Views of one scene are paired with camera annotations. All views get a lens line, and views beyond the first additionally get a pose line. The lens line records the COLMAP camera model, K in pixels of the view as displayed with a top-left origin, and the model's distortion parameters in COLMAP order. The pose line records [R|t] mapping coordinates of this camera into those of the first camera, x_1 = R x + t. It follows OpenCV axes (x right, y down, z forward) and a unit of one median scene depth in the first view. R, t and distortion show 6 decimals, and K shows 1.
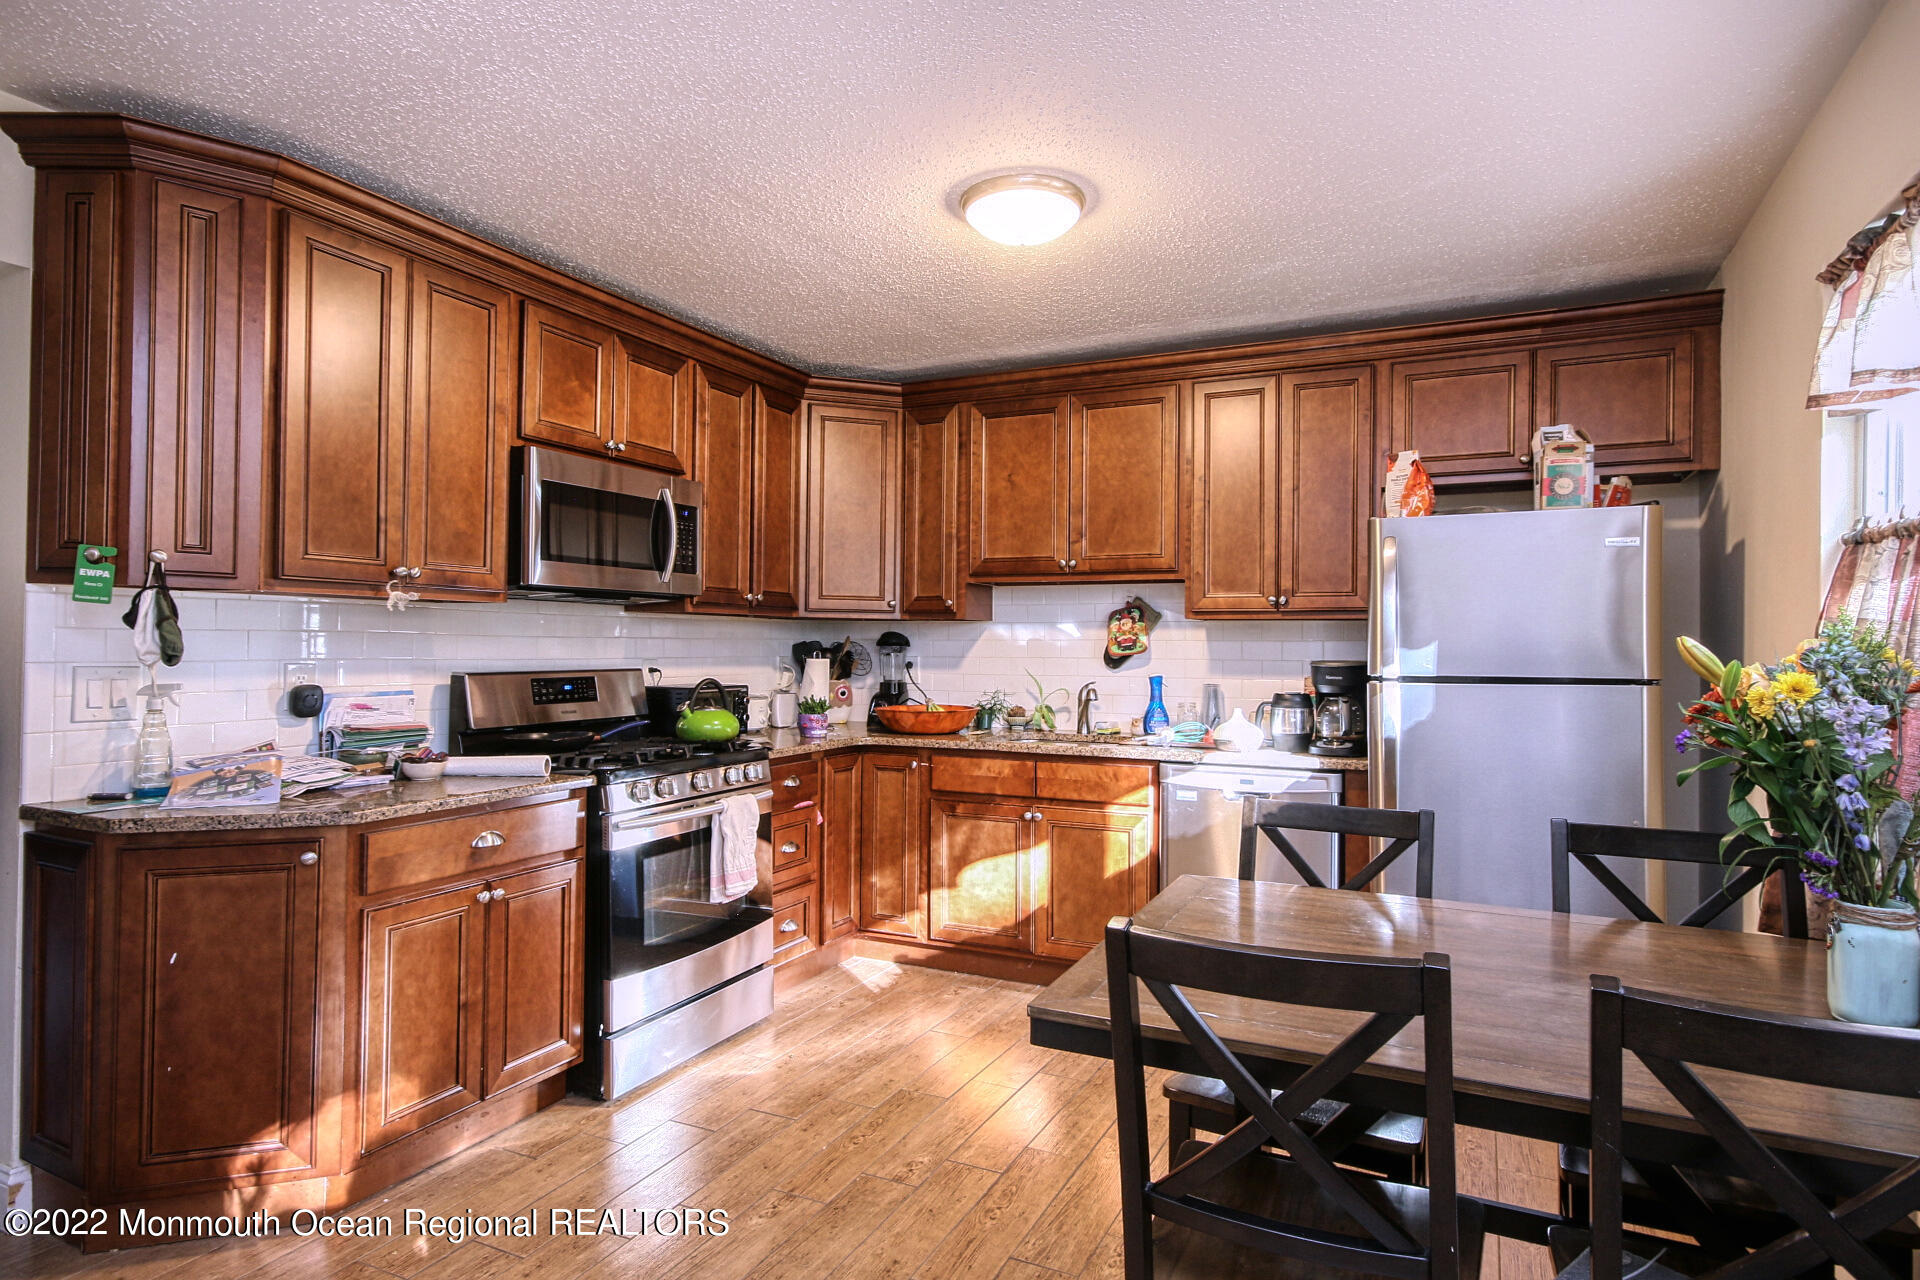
lens RADIAL K [[1024.8, 0, 960.0], [0, 1024.8, 640.0], [0, 0, 1]] dist [-0.003158, 0.000034]
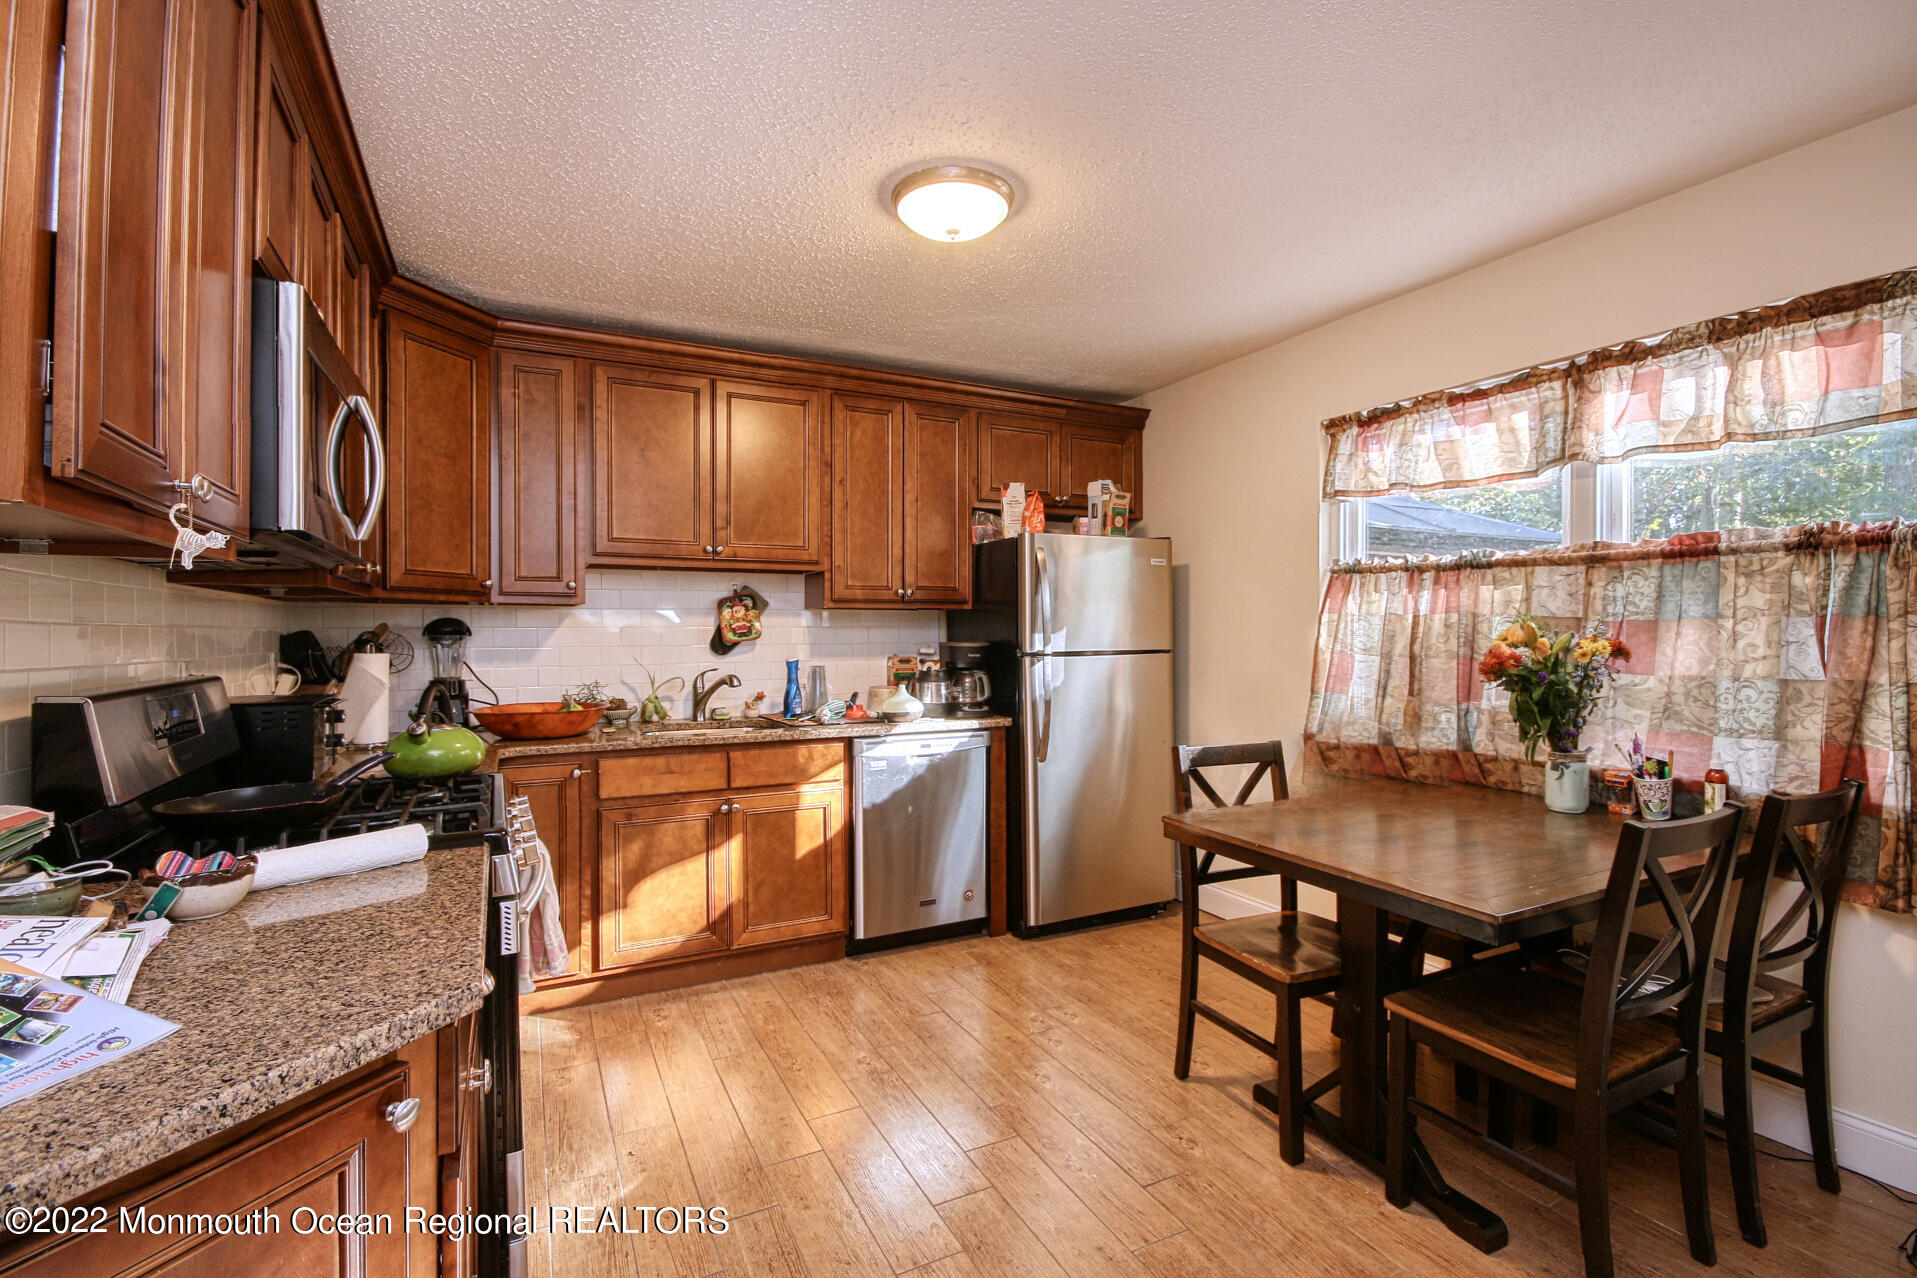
lens RADIAL K [[890.4, 0, 958.5], [0, 890.4, 639.0], [0, 0, 1]] dist [0.002501, 0.000063]
pose [[0.615224, -0.015961, 0.788191, -0.440345], [0.002112, 0.999825, 0.018598, -0.004307], [-0.788350, -0.009777, 0.615150, 0.297189]]
